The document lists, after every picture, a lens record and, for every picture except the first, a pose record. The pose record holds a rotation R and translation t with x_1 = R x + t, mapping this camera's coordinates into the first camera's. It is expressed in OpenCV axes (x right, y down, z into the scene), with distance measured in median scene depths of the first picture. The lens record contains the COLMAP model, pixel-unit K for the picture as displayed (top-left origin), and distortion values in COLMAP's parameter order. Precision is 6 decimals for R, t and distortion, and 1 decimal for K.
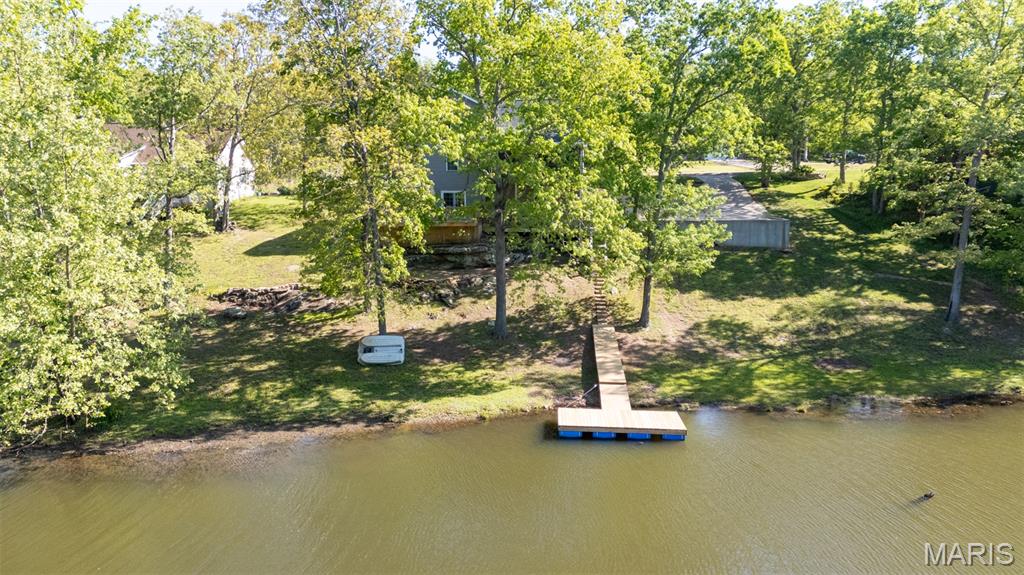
lens RADIAL K [[749.8, 0, 510.0], [0, 749.8, 288.0], [0, 0, 1]] dist [0.012747, -0.002151]
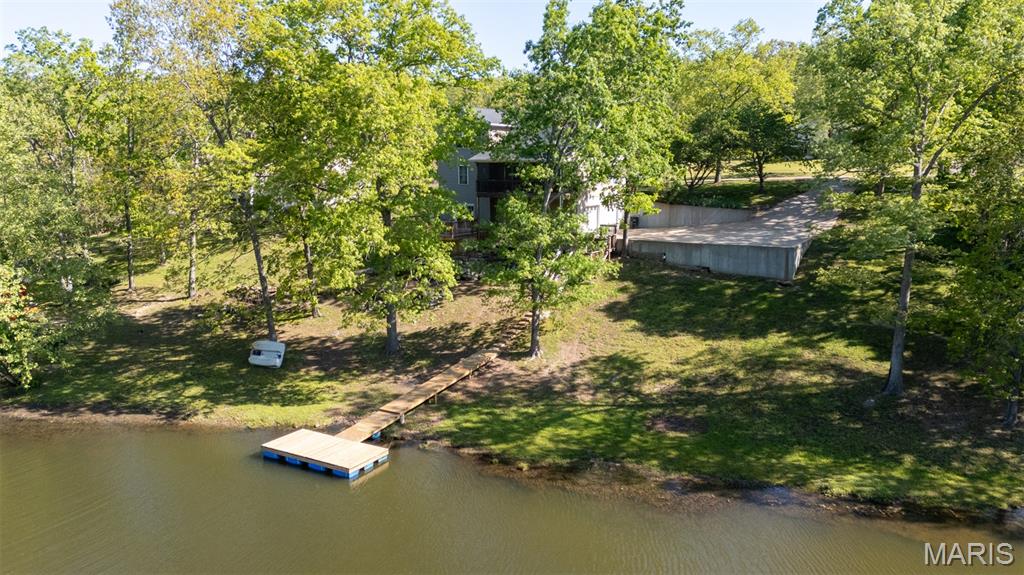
lens RADIAL K [[749.8, 0, 510.0], [0, 749.8, 288.0], [0, 0, 1]] dist [0.012747, -0.002151]
pose [[0.906243, 0.071518, -0.416663, 0.556617], [-0.059050, 0.997339, 0.042755, -0.078075], [0.418612, -0.014142, 0.908055, 0.099014]]
